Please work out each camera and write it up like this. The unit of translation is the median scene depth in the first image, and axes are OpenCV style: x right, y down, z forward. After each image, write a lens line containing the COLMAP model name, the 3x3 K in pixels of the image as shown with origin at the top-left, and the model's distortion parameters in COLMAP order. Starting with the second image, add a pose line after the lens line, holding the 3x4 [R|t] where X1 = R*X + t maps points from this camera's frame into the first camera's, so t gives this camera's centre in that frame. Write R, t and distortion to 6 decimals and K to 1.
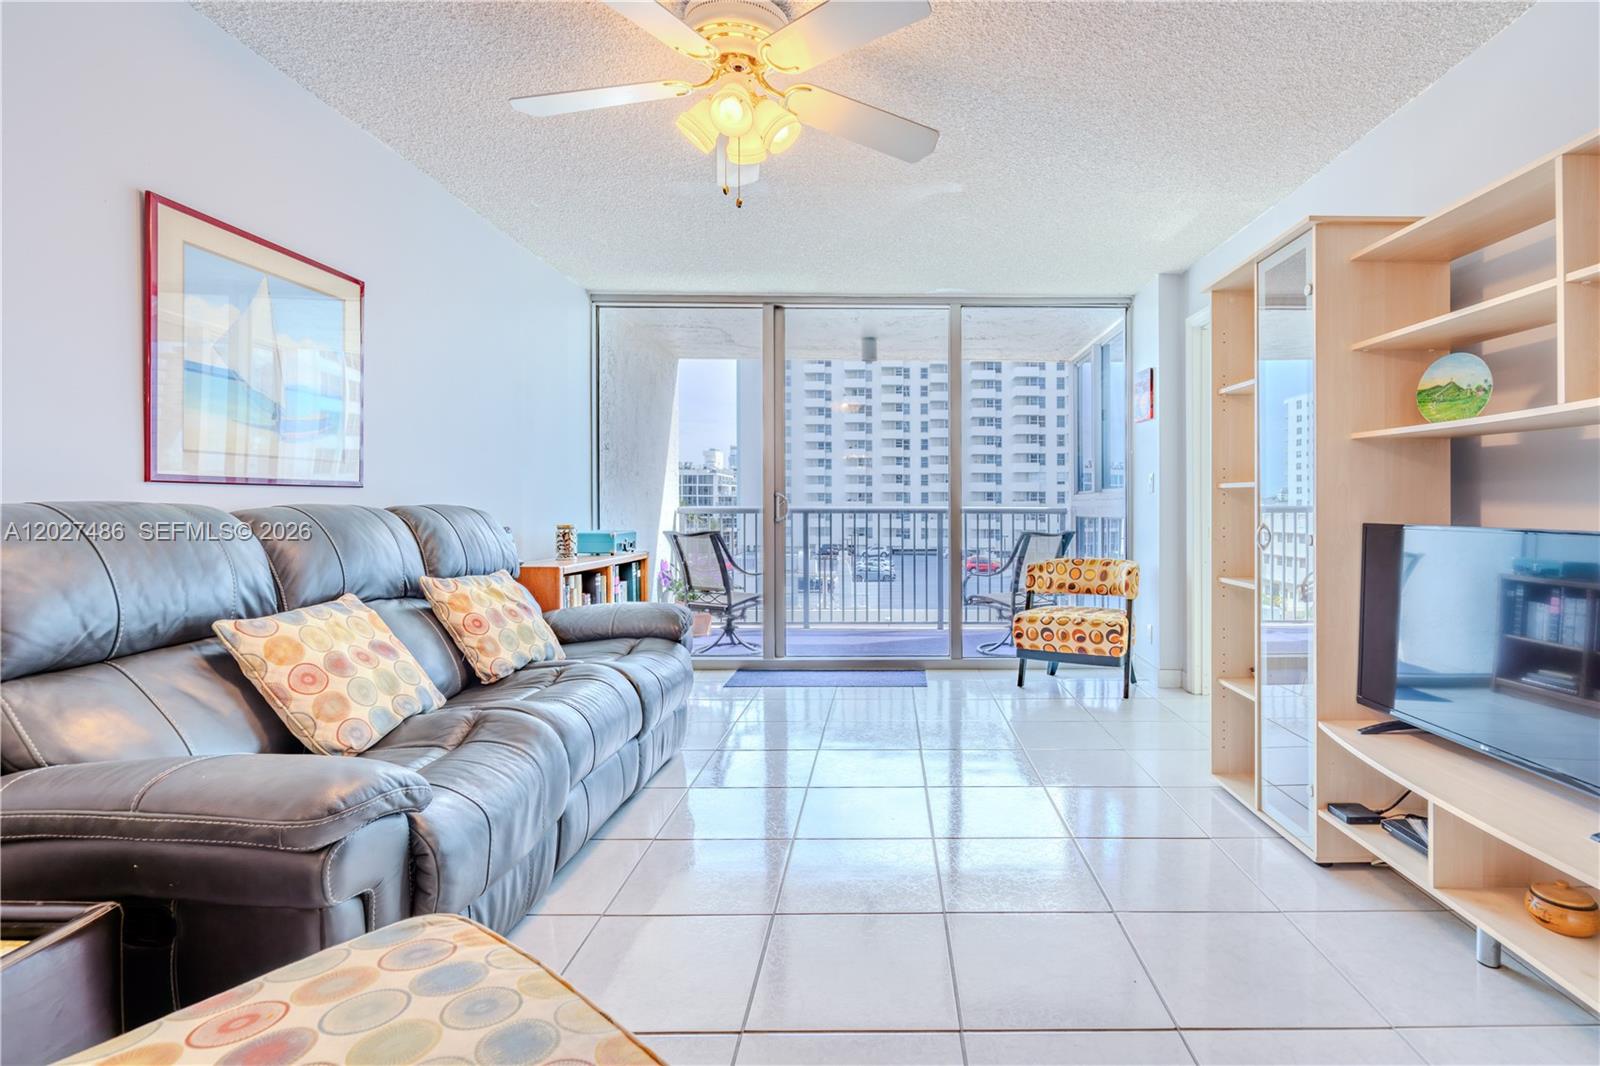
lens RADIAL K [[750.2, 0, 875.9], [0, 750.2, 509.6], [0, 0, 1]] dist [-0.001324, -0.001670]
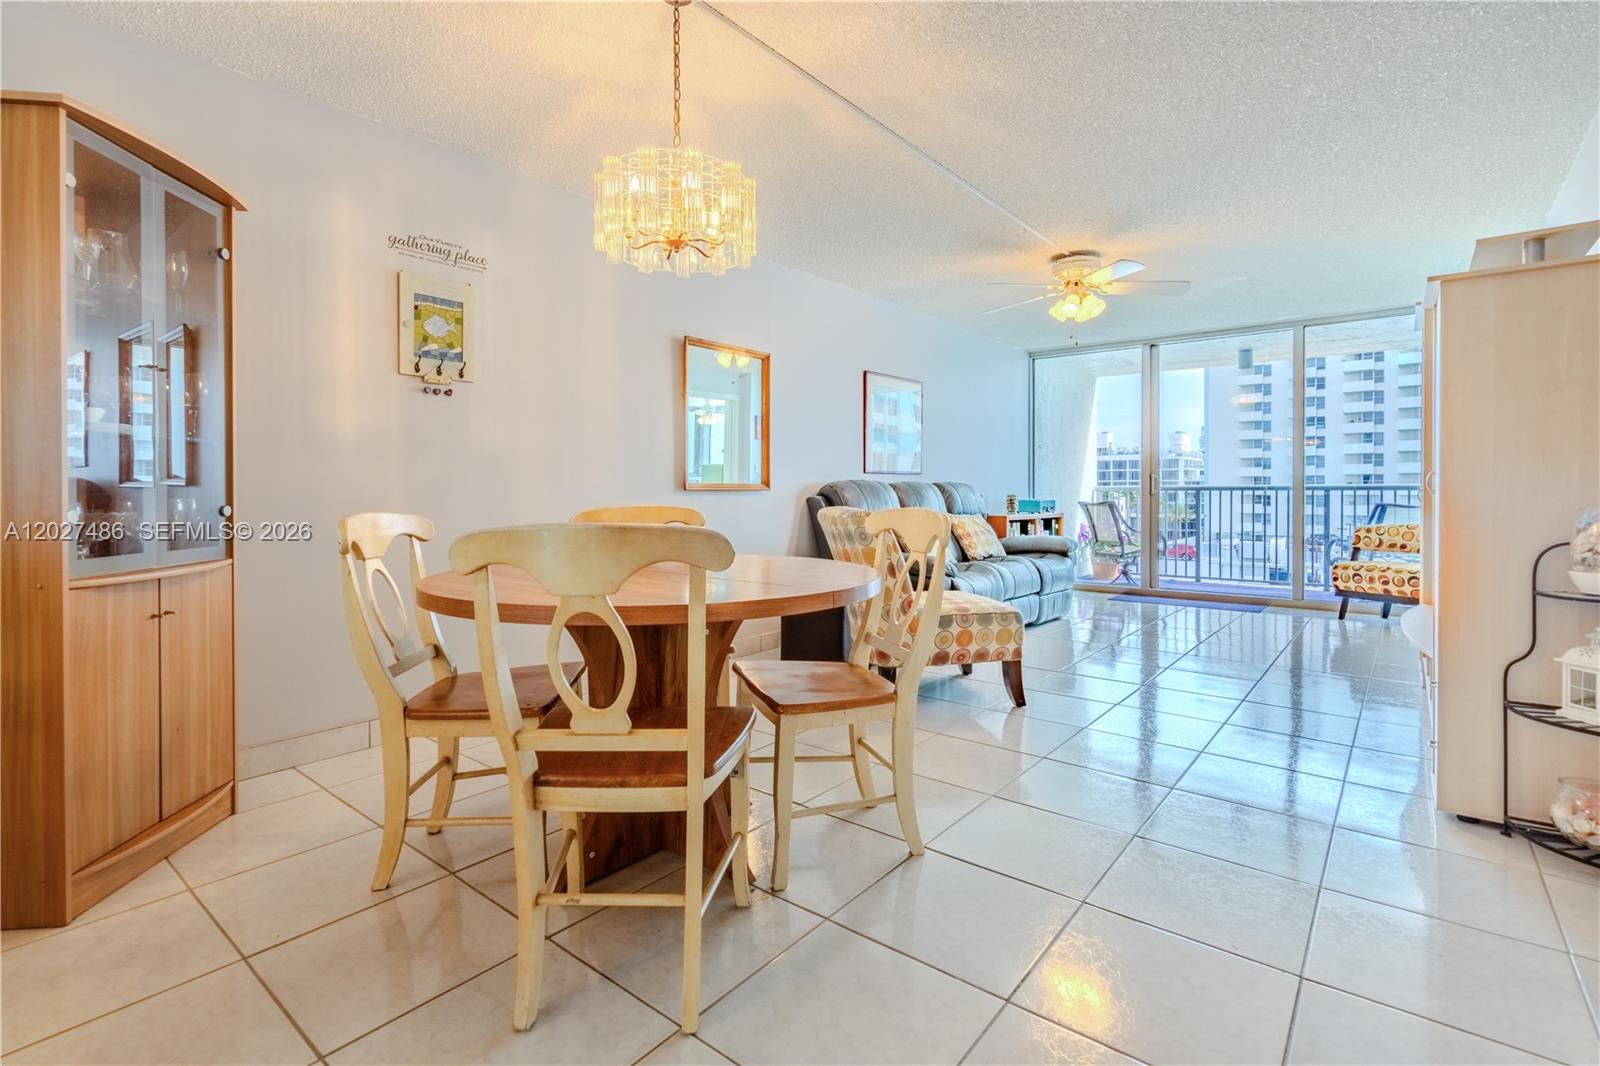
lens RADIAL K [[750.2, 0, 829.4], [0, 750.2, 512.1], [0, 0, 1]] dist [-0.001324, -0.001670]
pose [[0.790694, 0.013634, -0.612060, 0.305214], [-0.000193, 0.999757, 0.022021, 0.022343], [0.612212, -0.017294, 0.790505, -0.612803]]
